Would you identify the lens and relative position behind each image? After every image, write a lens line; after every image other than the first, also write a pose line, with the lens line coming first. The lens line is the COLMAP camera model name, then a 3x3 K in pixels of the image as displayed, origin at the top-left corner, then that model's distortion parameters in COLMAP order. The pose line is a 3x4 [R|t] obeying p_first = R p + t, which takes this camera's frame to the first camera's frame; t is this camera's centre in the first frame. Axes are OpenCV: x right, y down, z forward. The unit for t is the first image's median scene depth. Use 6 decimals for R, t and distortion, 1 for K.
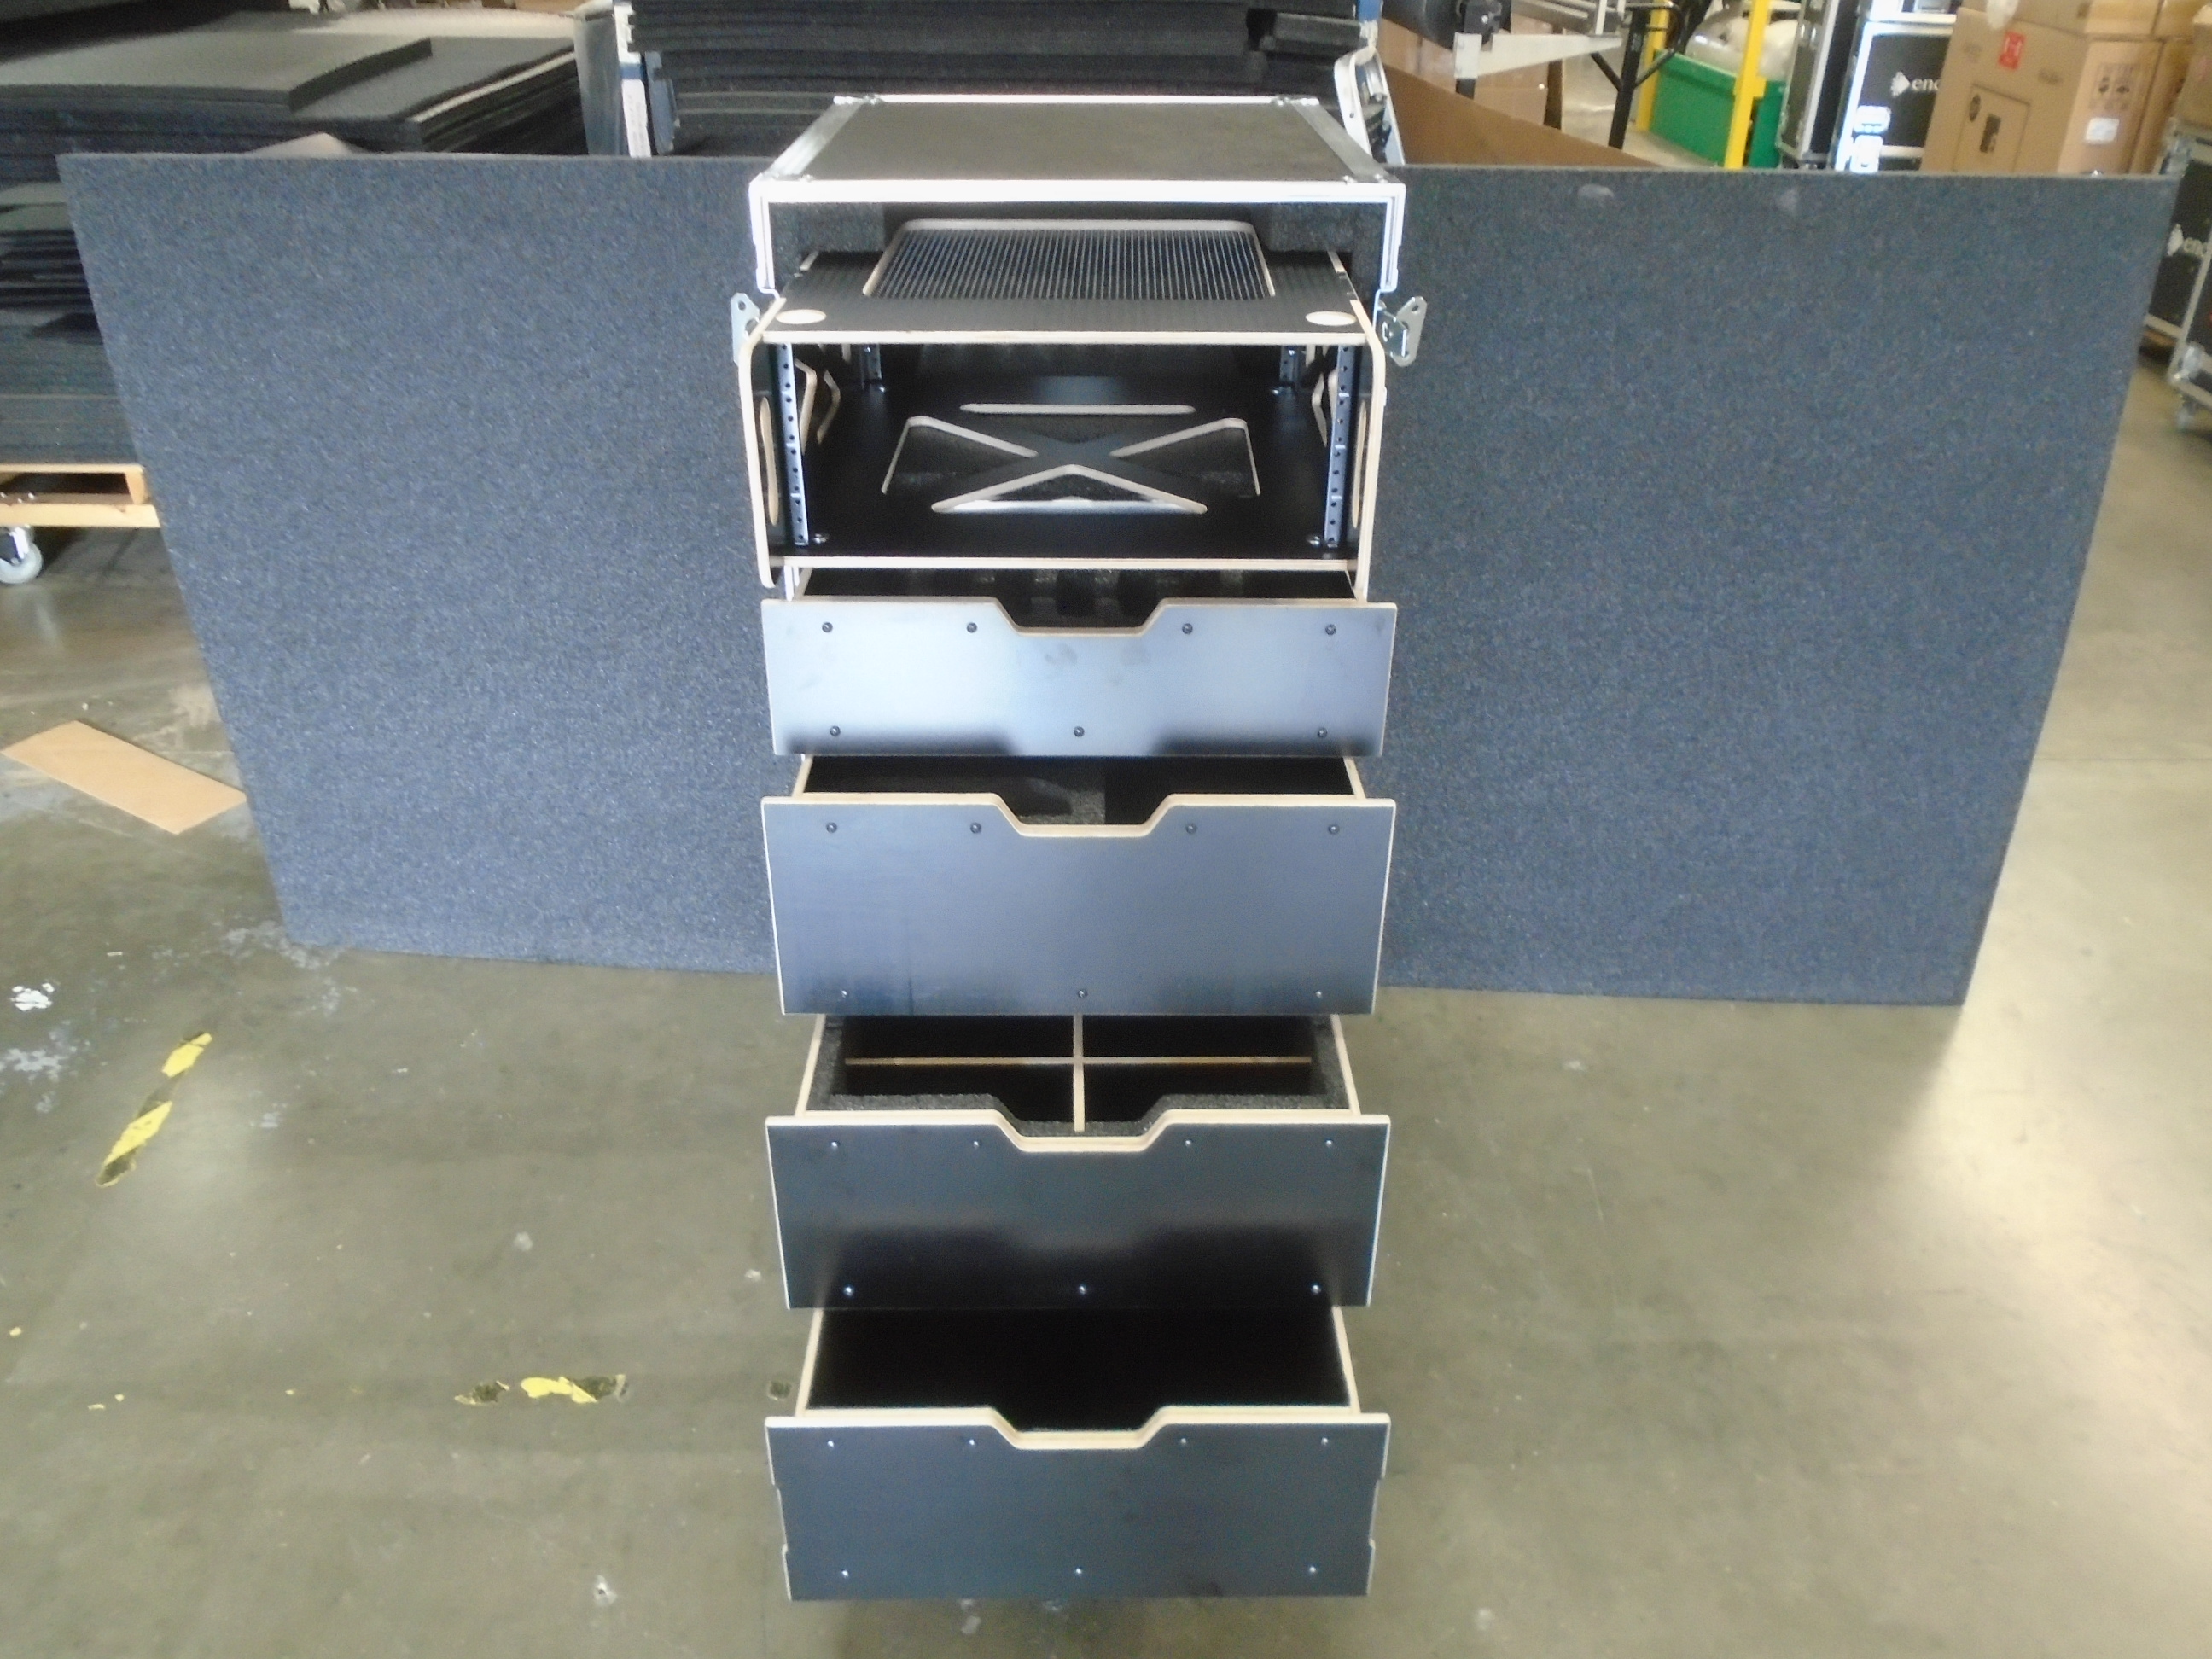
lens RADIAL K [[1702.4, 0, 1084.4], [0, 1702.4, 817.2], [0, 0, 1]] dist [-0.010972, 0.005169]
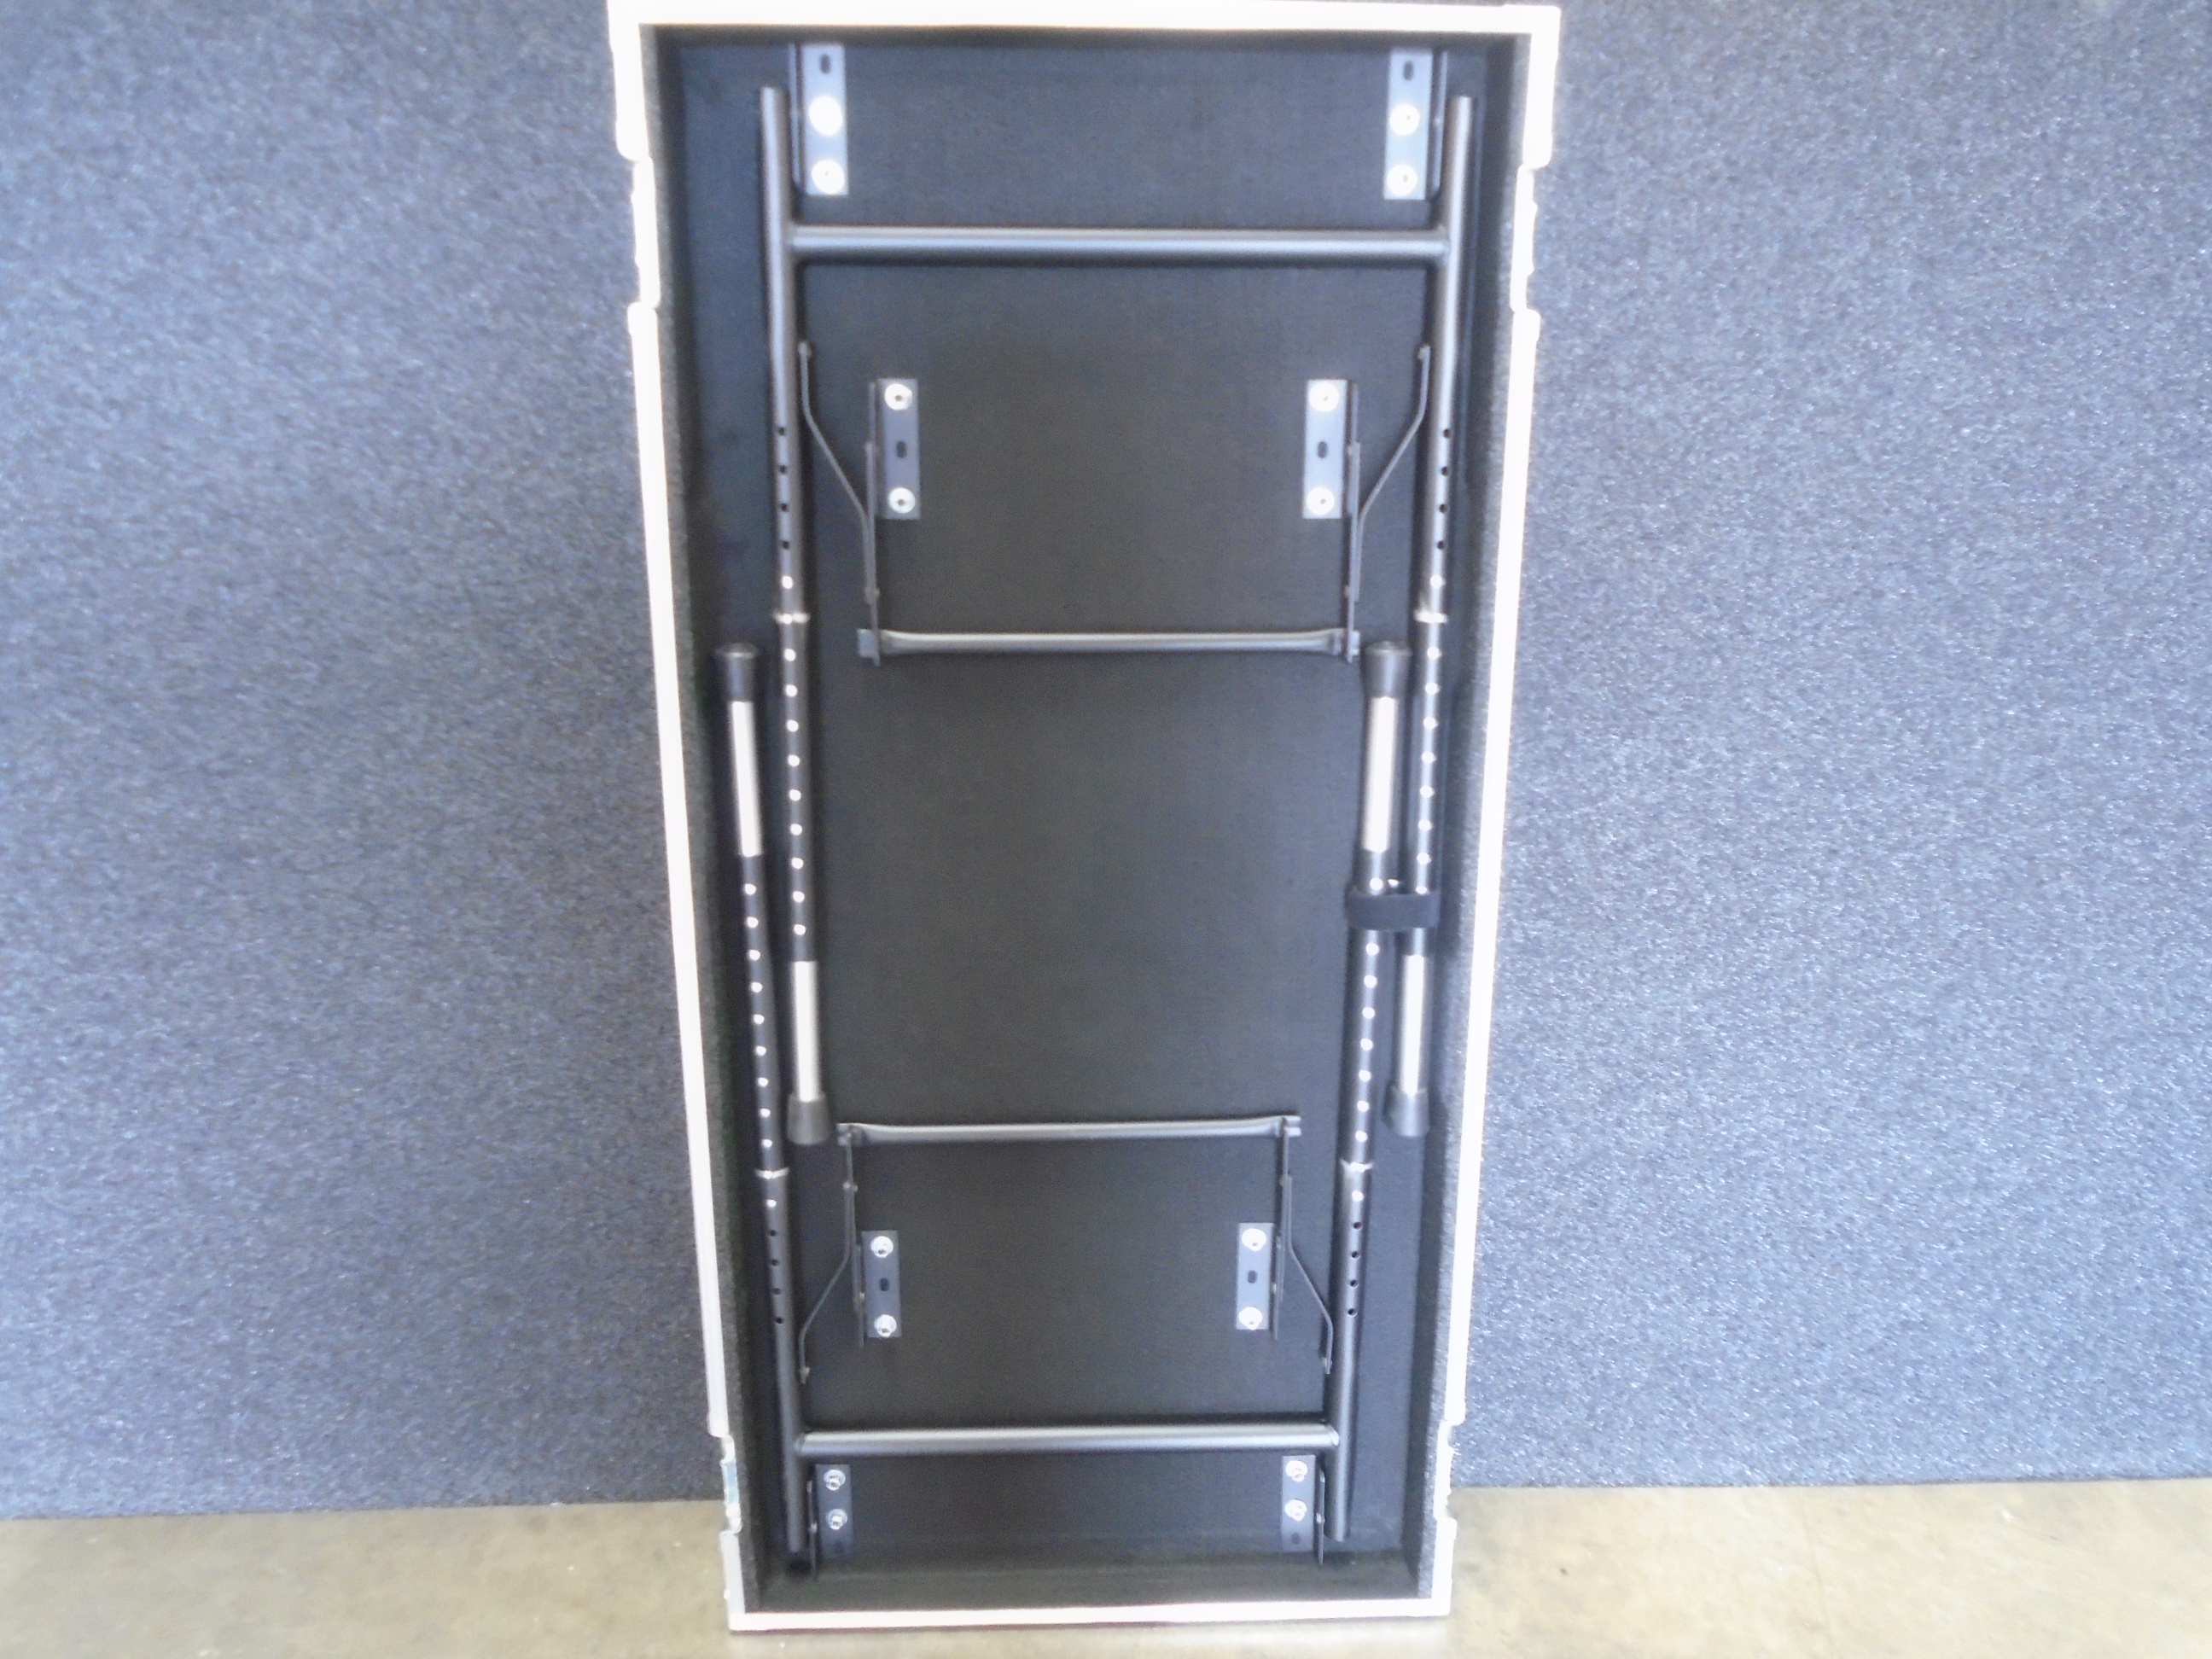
lens RADIAL K [[1528.5, 0, 1071.7], [0, 1528.5, 759.4], [0, 0, 1]] dist [-0.000546, -0.008583]
pose [[0.996913, -0.025197, 0.074363, 0.052471], [0.038619, 0.981980, -0.184995, -0.048856], [-0.068362, 0.187296, 0.979922, 0.533300]]
